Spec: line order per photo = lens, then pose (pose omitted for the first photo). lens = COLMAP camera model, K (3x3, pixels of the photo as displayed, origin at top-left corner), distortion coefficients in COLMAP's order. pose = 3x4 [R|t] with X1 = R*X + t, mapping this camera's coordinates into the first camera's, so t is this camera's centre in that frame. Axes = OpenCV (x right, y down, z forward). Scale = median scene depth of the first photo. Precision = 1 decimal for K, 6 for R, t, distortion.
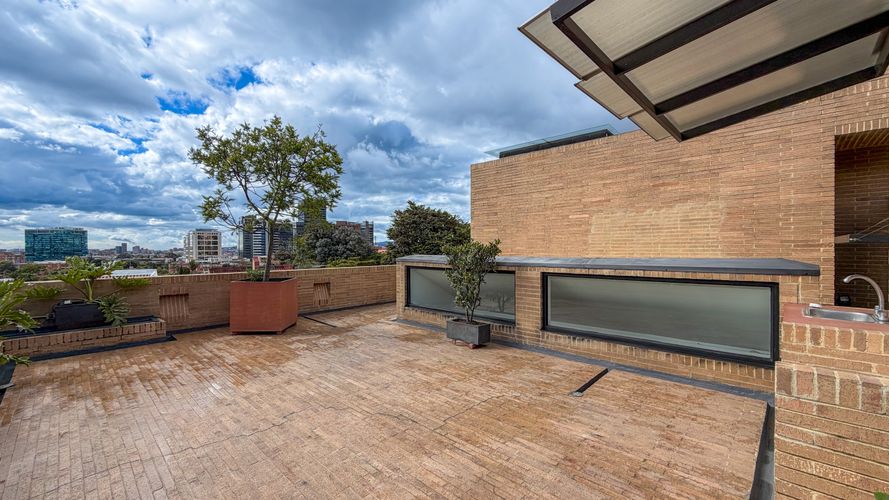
lens RADIAL K [[362.0, 0, 442.0], [0, 362.0, 247.4], [0, 0, 1]] dist [0.001725, -0.001454]
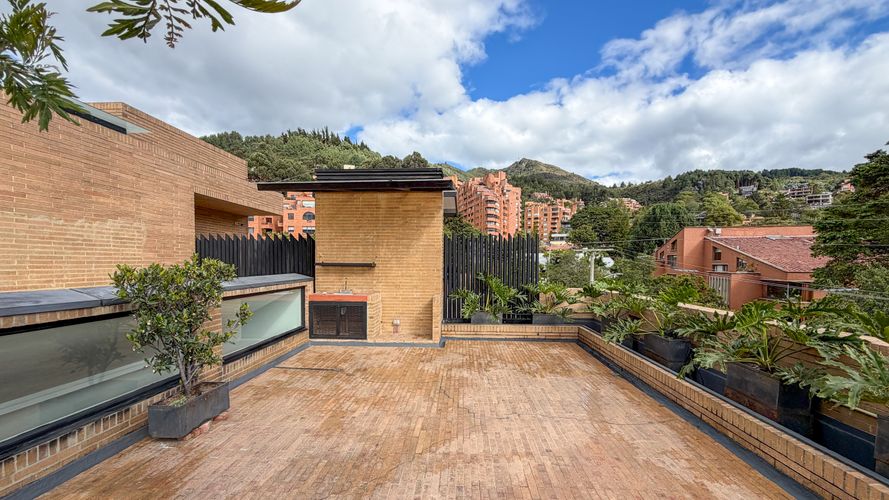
lens RADIAL K [[362.0, 0, 445.8], [0, 362.0, 249.1], [0, 0, 1]] dist [0.001725, -0.001454]
pose [[-0.656626, 0.030491, 0.753600, -0.818559], [-0.006000, 0.998940, -0.045646, -0.011013], [-0.754193, -0.034494, -0.655746, 1.323612]]
